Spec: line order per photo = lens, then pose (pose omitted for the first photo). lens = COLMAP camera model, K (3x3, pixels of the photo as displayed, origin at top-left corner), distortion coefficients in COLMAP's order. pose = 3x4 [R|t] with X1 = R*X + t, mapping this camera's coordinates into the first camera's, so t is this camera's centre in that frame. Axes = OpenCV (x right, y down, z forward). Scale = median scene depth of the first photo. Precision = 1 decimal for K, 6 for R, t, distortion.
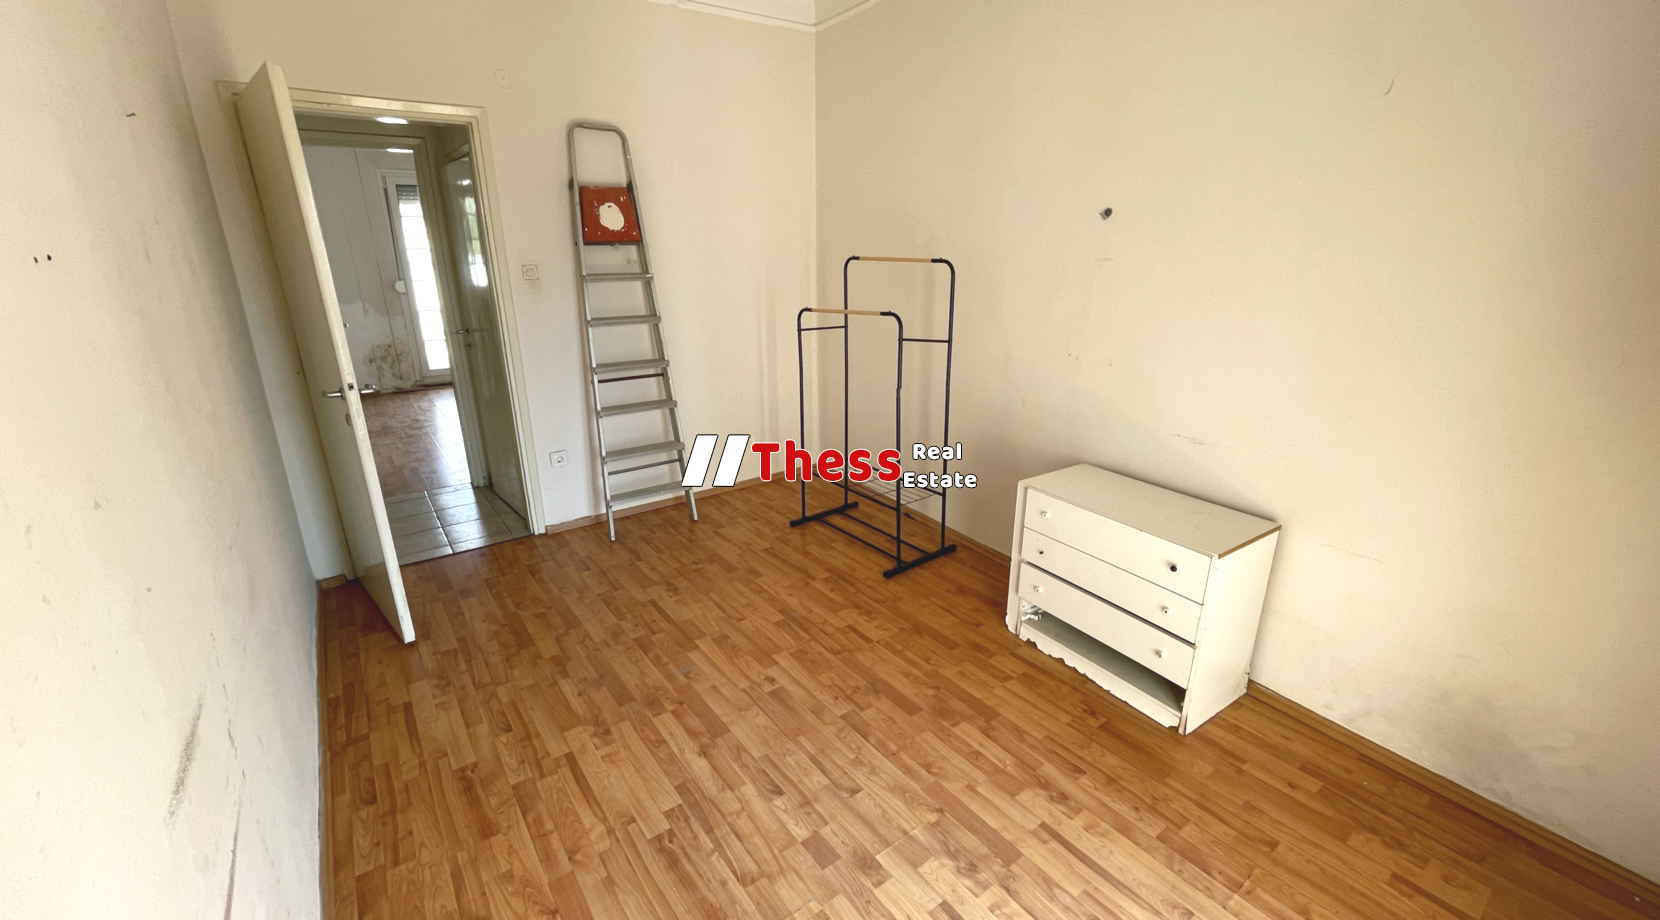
lens RADIAL K [[725.1, 0, 812.8], [0, 725.1, 485.1], [0, 0, 1]] dist [-0.000012, -0.000204]
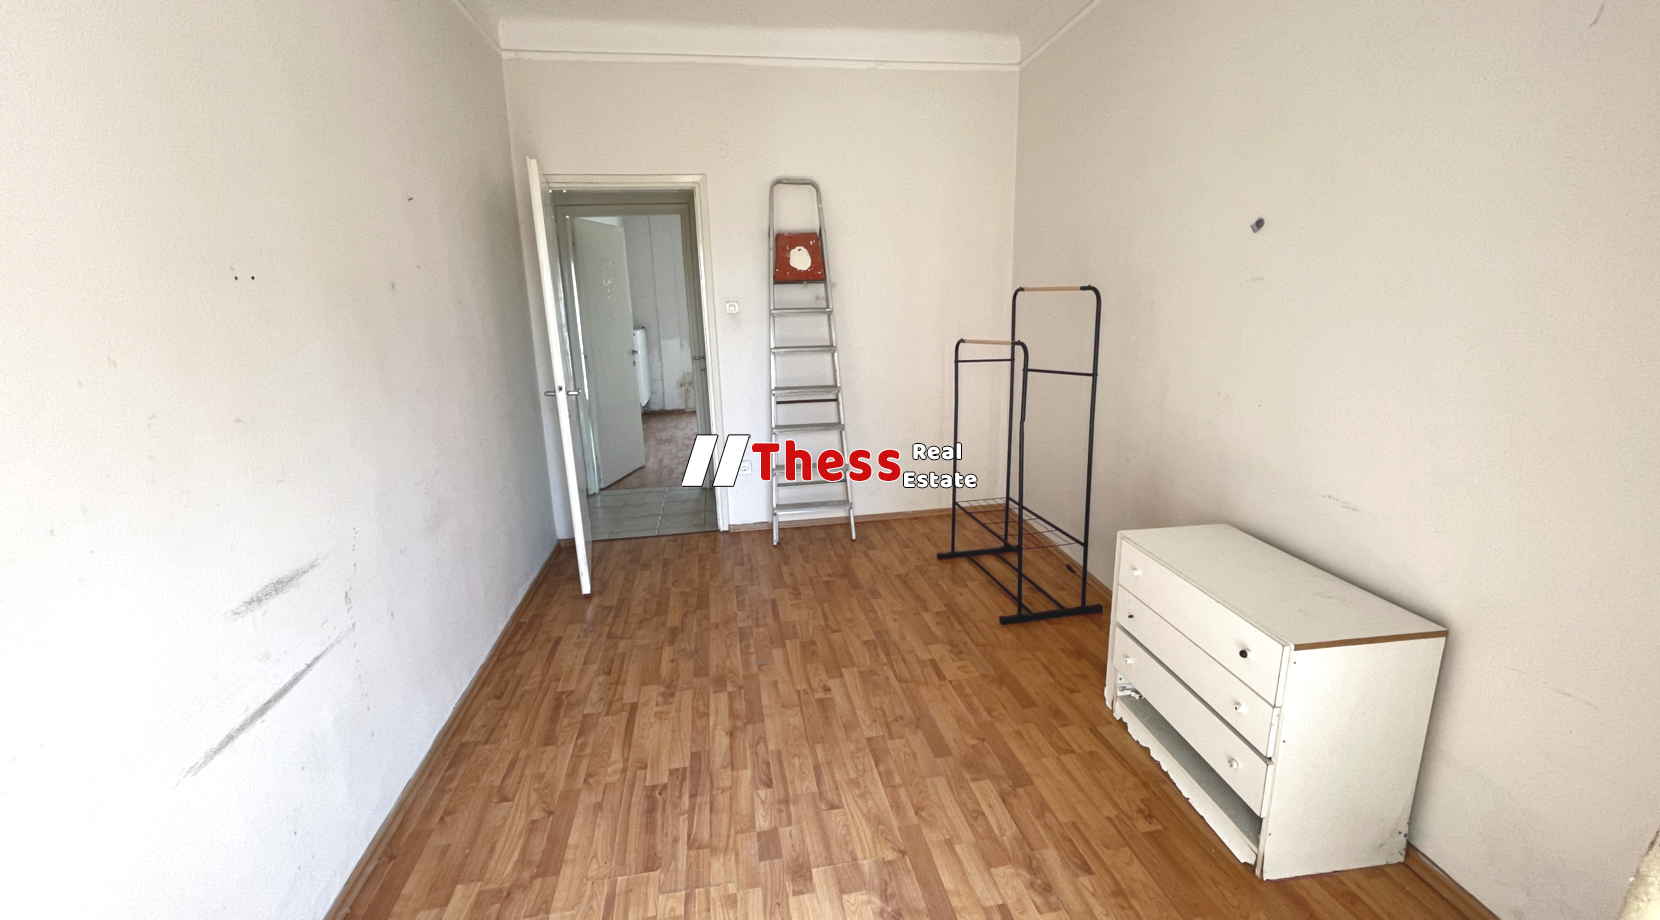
lens RADIAL K [[713.7, 0, 775.3], [0, 713.7, 471.1], [0, 0, 1]] dist [0.002263, 0.000125]
pose [[0.875789, 0.098574, -0.472522, 0.327446], [-0.135415, 0.989789, -0.044500, 0.017958], [0.463311, 0.102959, 0.880195, 0.045008]]
